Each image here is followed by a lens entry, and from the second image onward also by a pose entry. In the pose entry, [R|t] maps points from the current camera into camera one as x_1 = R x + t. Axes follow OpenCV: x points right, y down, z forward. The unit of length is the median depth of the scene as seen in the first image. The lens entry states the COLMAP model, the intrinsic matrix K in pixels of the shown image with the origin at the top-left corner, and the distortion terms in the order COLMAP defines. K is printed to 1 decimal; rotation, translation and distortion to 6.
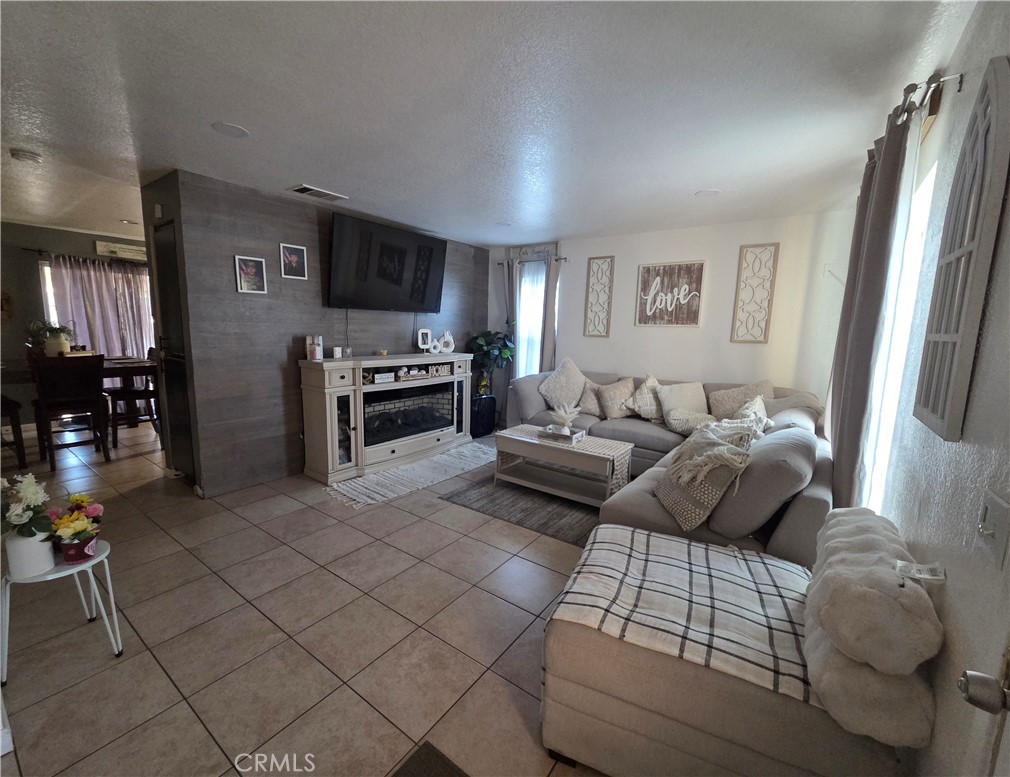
lens RADIAL K [[420.3, 0, 505.0], [0, 420.3, 388.5], [0, 0, 1]] dist [-0.000807, -0.000022]
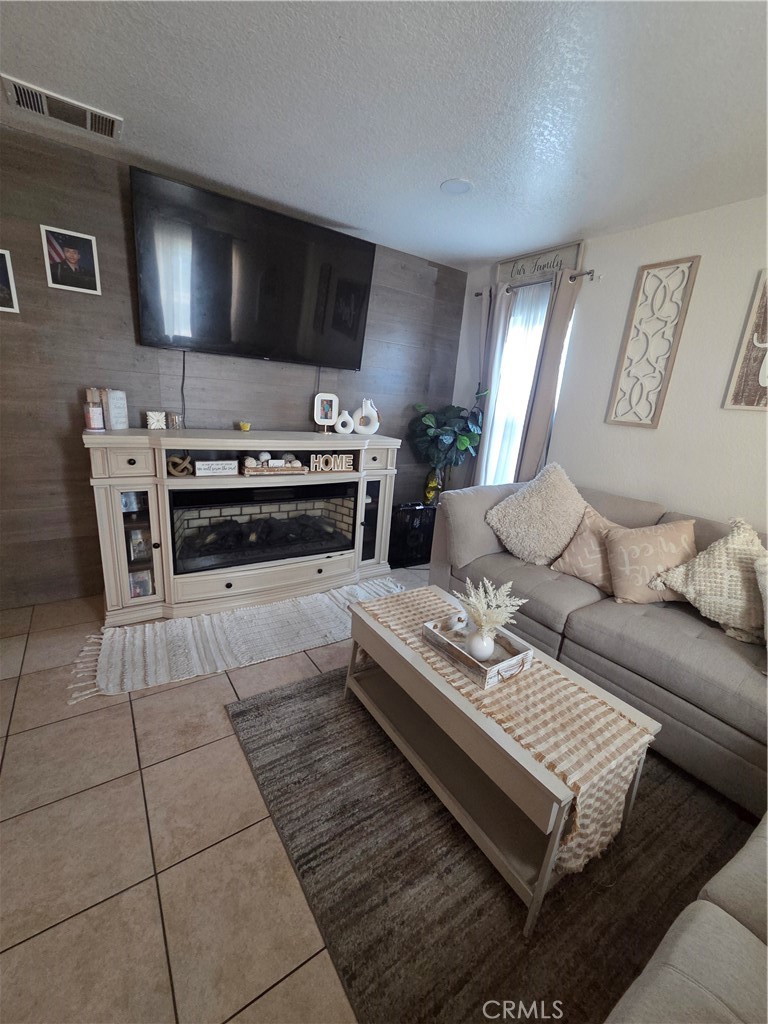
lens RADIAL K [[418.9, 0, 387.0], [0, 418.9, 515.3], [0, 0, 1]] dist [0.001070, -0.000247]
pose [[0.937689, 0.140598, -0.317760, 0.124544], [-0.104758, 0.986319, 0.127278, -0.051718], [0.331308, -0.086059, 0.939590, 0.428792]]
